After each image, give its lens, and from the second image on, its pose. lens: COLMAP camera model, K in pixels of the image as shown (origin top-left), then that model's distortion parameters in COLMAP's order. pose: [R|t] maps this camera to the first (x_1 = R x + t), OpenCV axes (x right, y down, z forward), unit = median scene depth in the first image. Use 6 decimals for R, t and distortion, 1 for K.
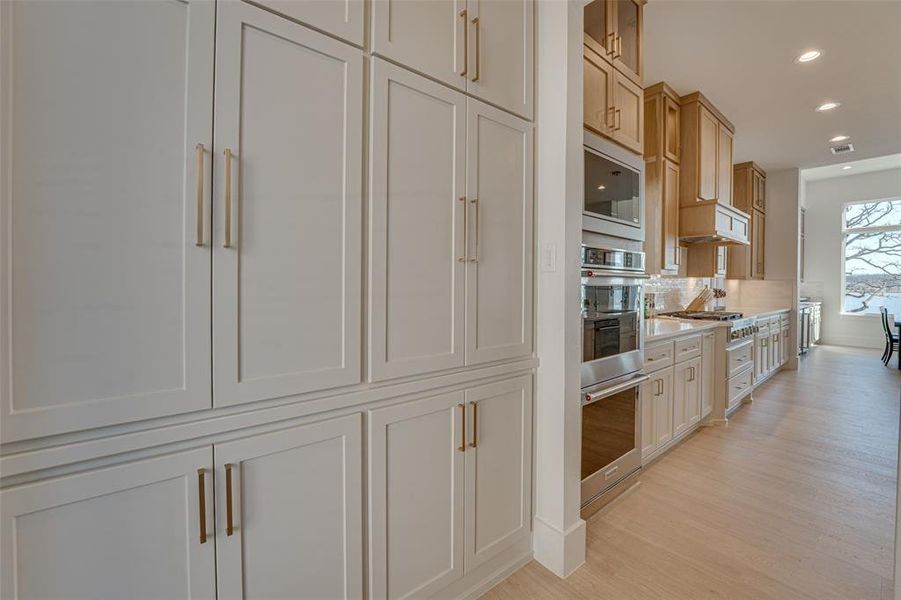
lens RADIAL K [[368.2, 0, 448.9], [0, 368.2, 297.9], [0, 0, 1]] dist [-0.016924, 0.000240]
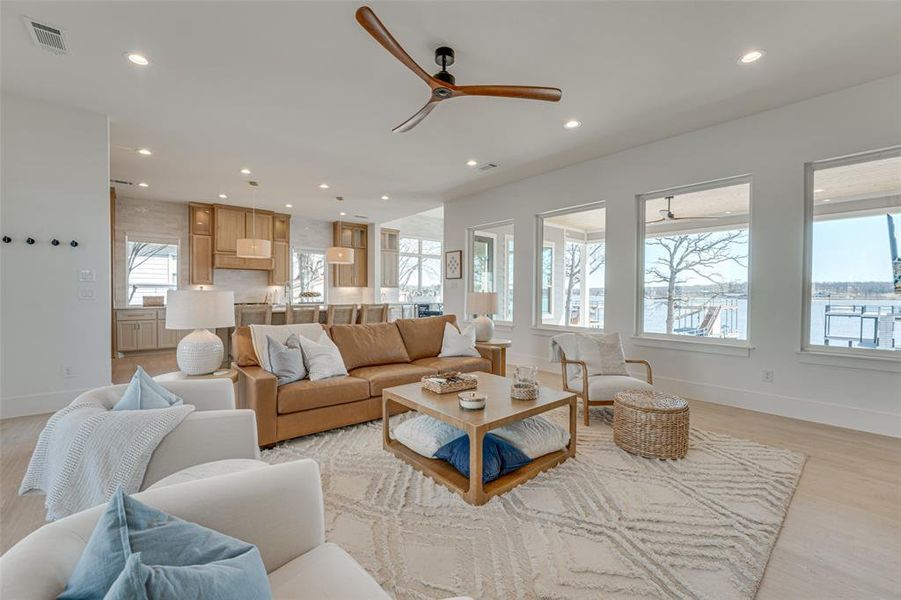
lens RADIAL K [[363.1, 0, 452.3], [0, 363.1, 298.9], [0, 0, 1]] dist [-0.024086, 0.000932]
pose [[0.999477, 0.002943, 0.032194, 1.203033], [-0.002527, 0.999913, -0.012943, 0.027176], [-0.032230, 0.012855, 0.999398, -0.677343]]
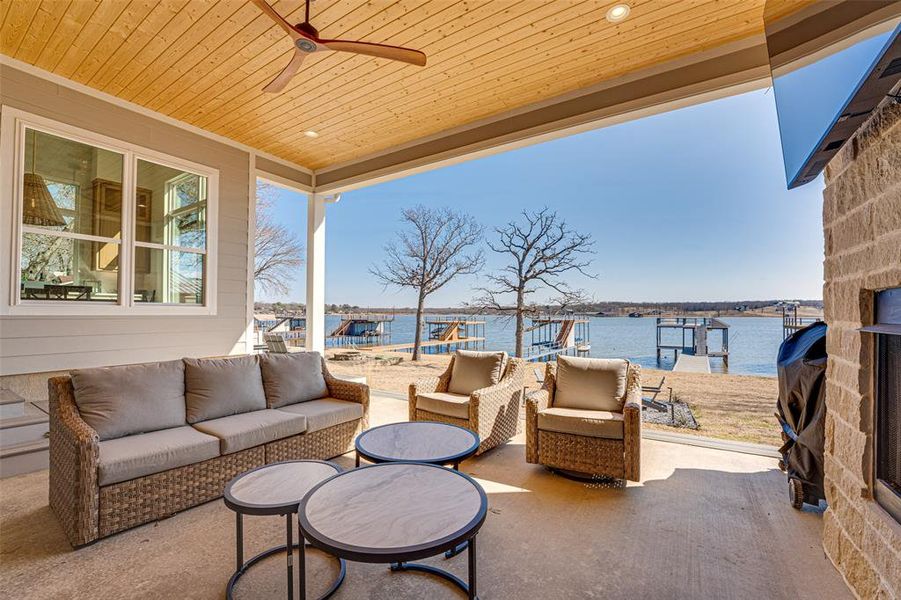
lens RADIAL K [[372.6, 0, 449.8], [0, 372.6, 303.4], [0, 0, 1]] dist [-0.028526, 0.003863]
pose [[0.945677, 0.008138, 0.325005, 1.949368], [0.009352, 0.998592, -0.052215, 0.113971], [-0.324972, 0.052418, 0.944270, -0.052855]]
